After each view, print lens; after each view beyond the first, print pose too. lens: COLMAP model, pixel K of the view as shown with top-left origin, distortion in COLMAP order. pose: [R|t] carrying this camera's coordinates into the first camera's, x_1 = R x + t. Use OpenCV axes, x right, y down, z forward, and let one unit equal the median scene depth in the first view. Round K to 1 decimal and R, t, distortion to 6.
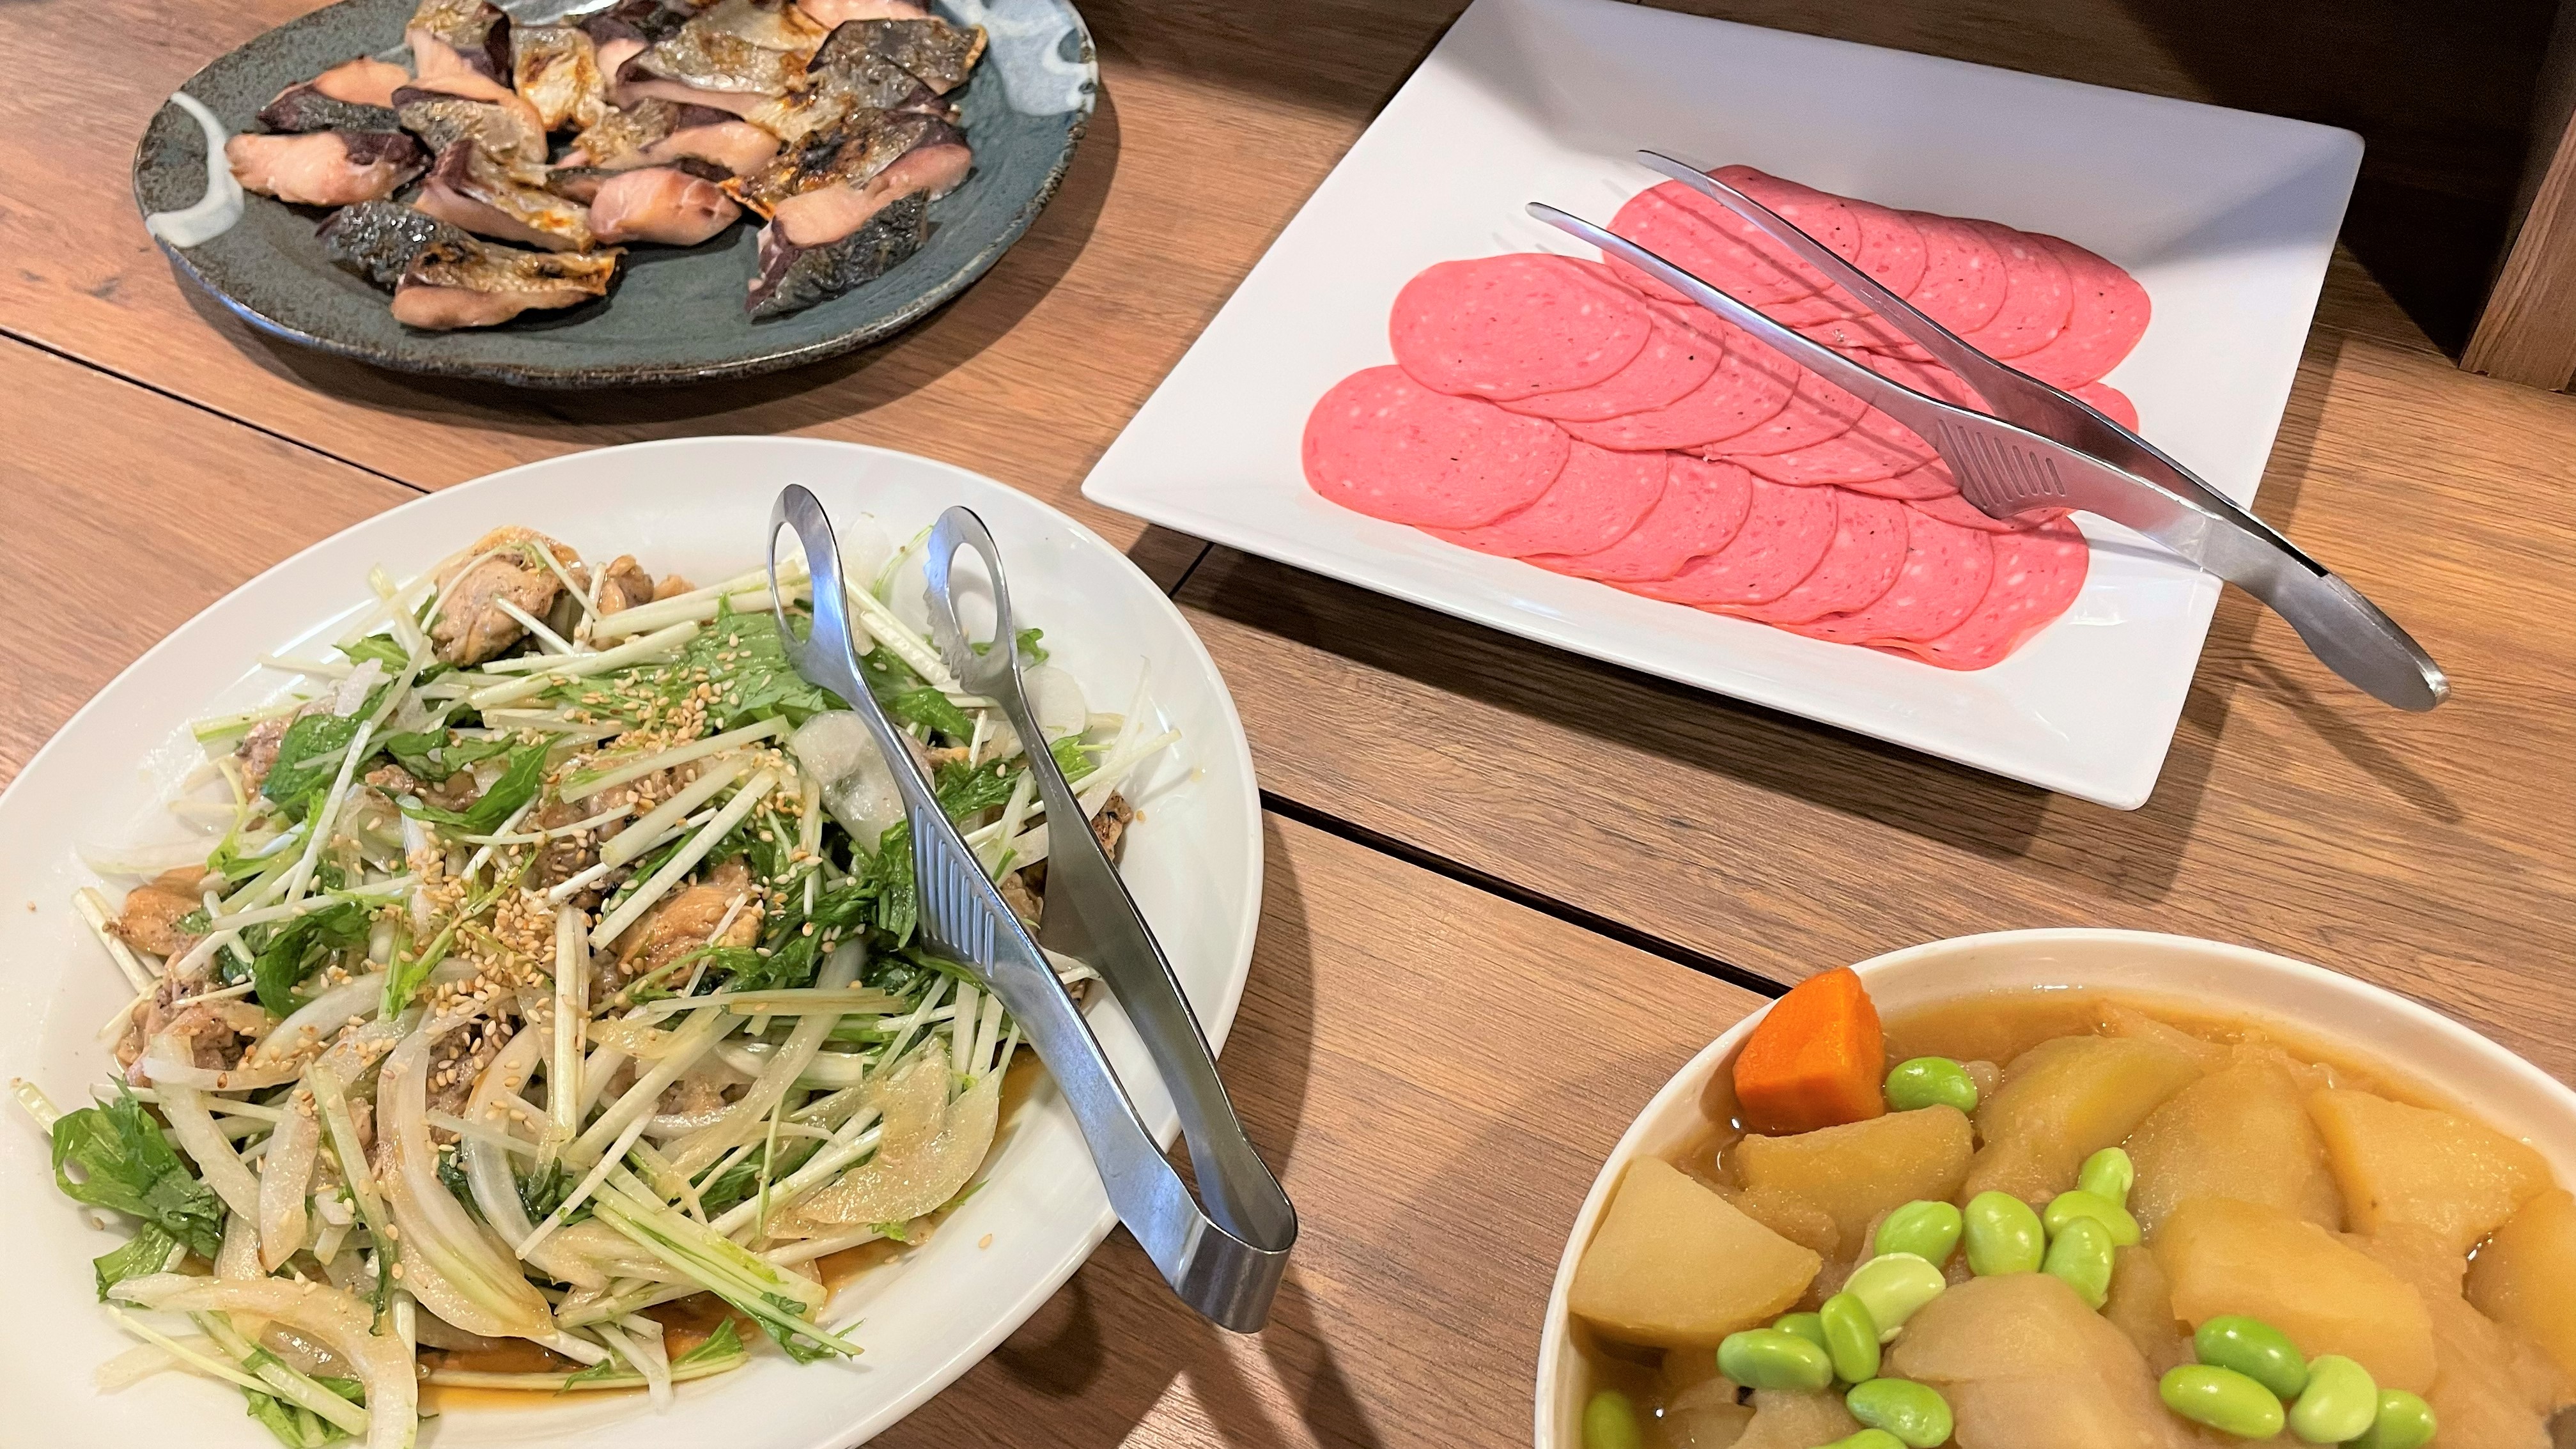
lens RADIAL K [[1904.1, 0, 1288.0], [0, 1904.1, 724.5], [0, 0, 1]] dist [-0.006269, -0.008787]
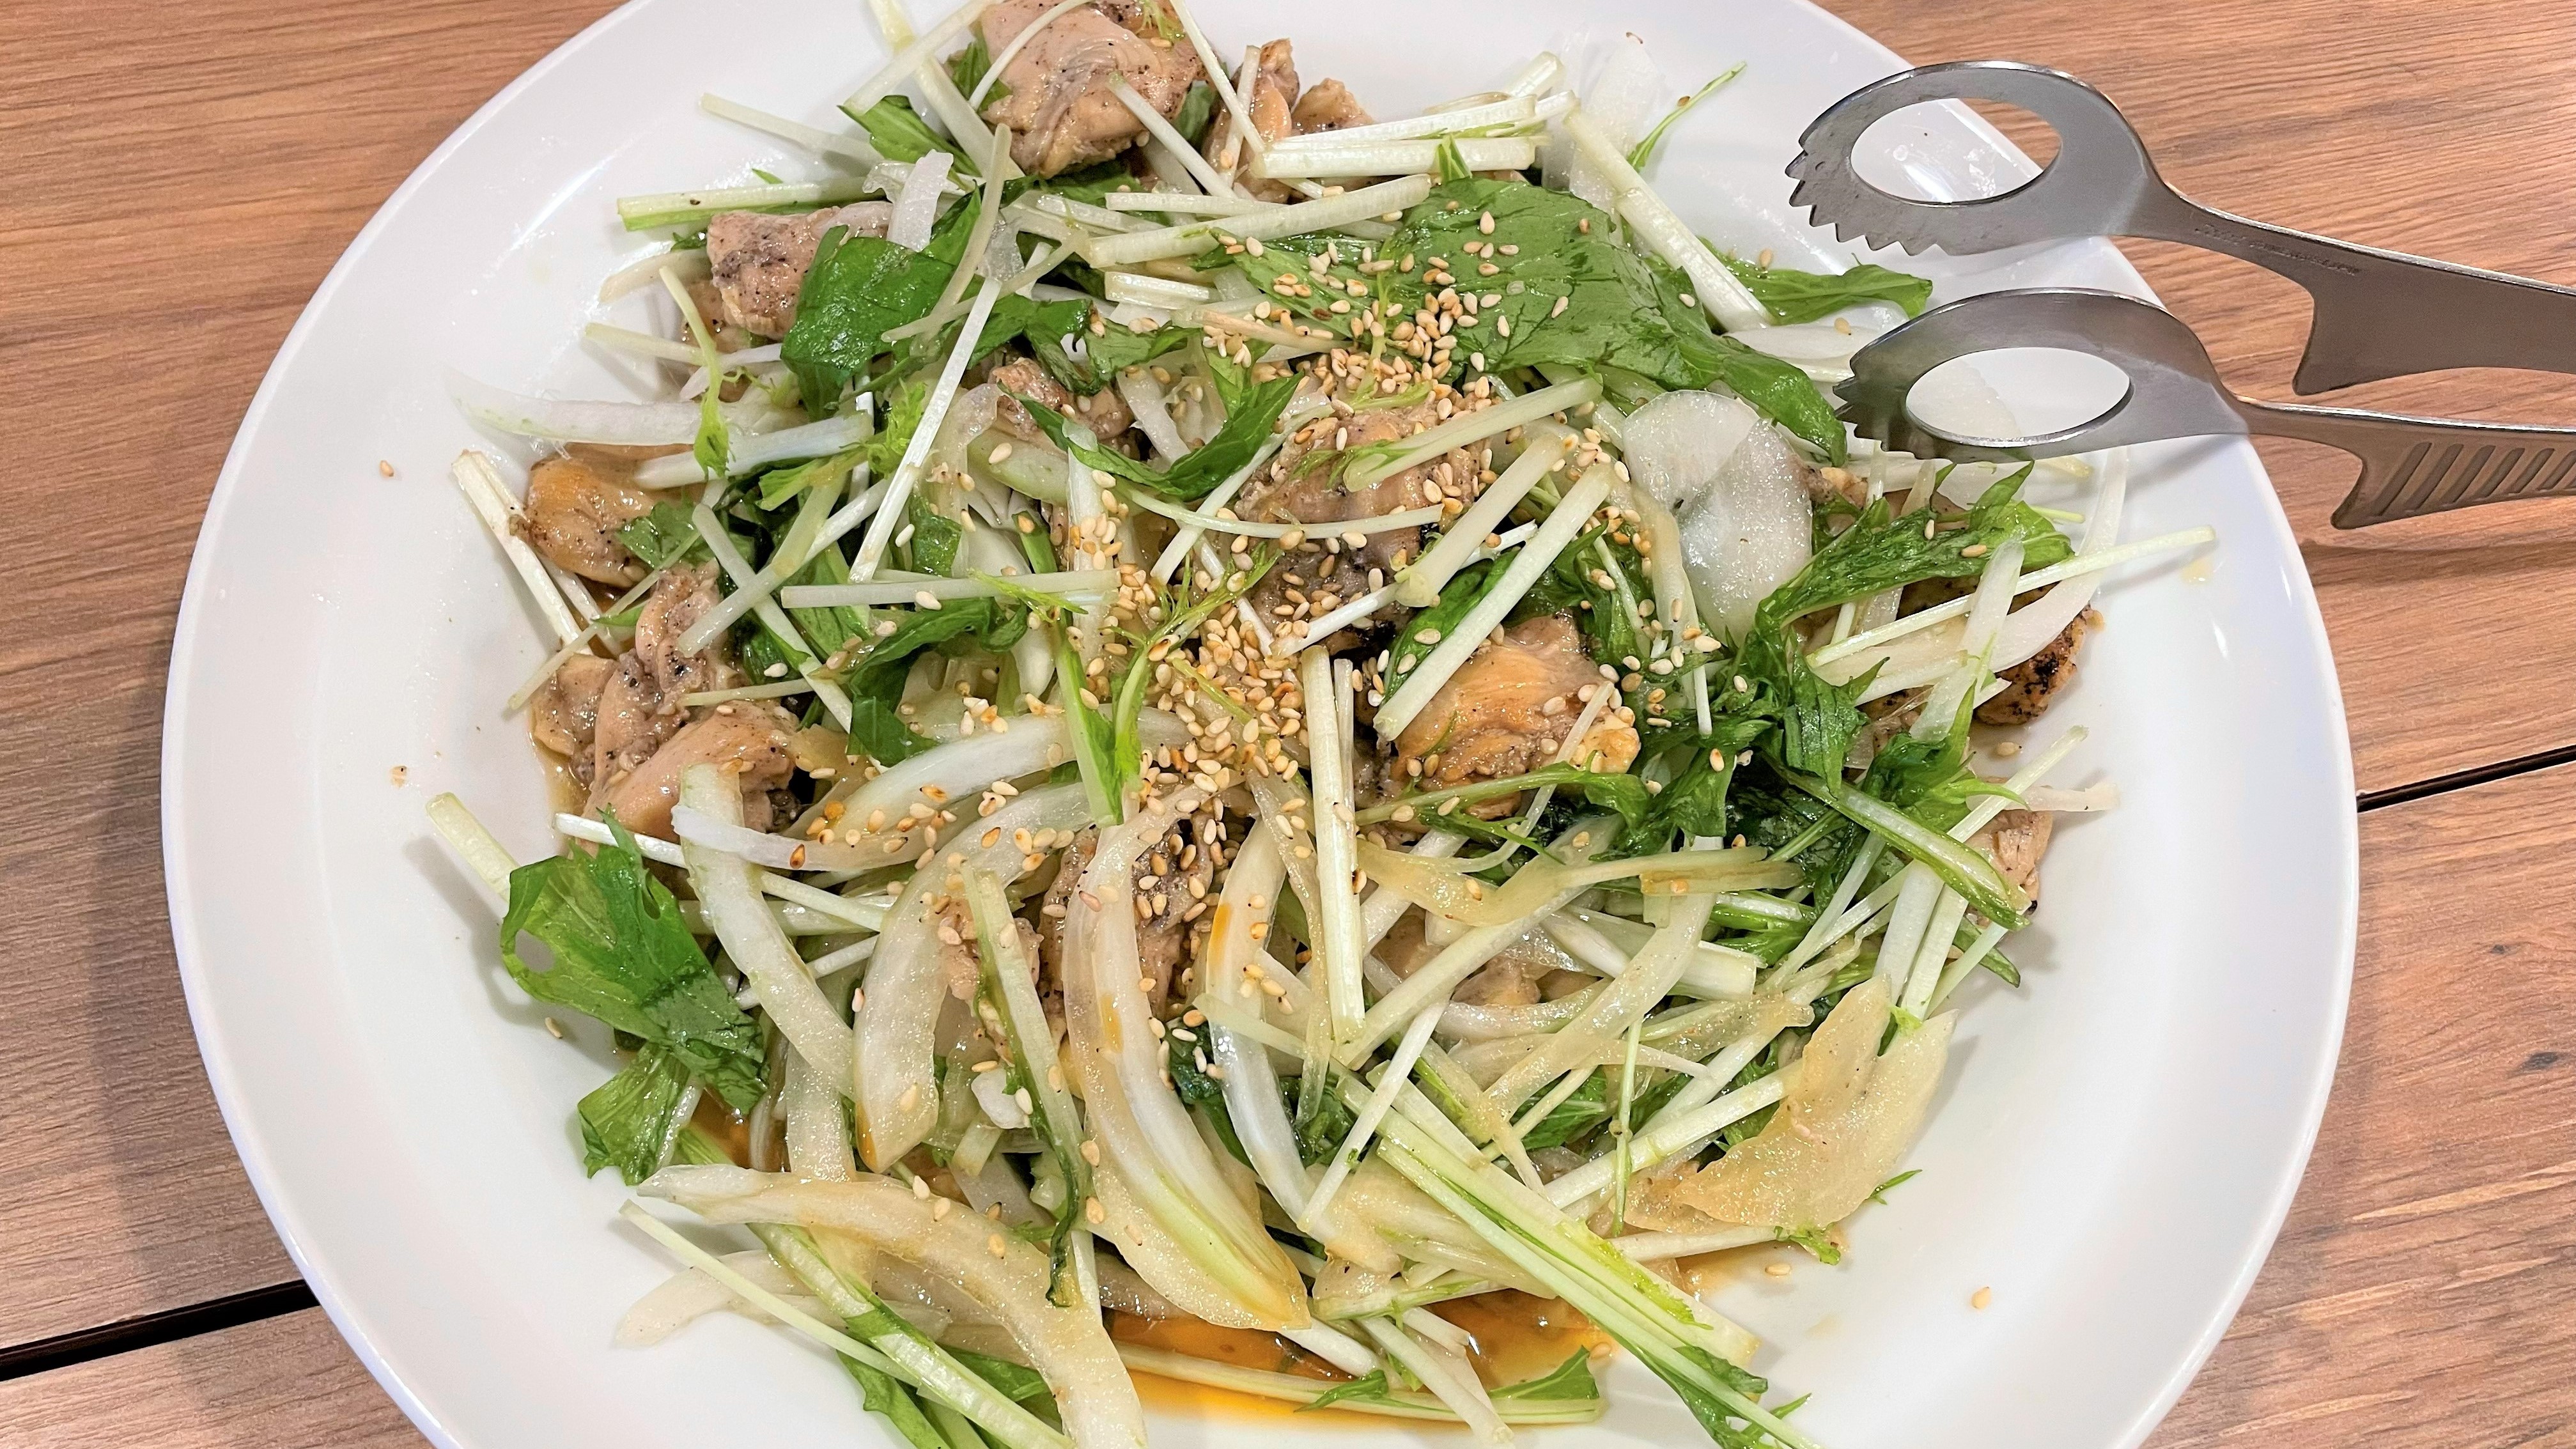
lens RADIAL K [[1989.2, 0, 1288.0], [0, 1989.2, 724.5], [0, 0, 1]] dist [0.073472, -0.001134]
pose [[0.982571, 0.162878, 0.089587, -0.464478], [-0.180401, 0.951767, 0.248184, -0.046271], [-0.044843, -0.260020, 0.964561, 0.364726]]
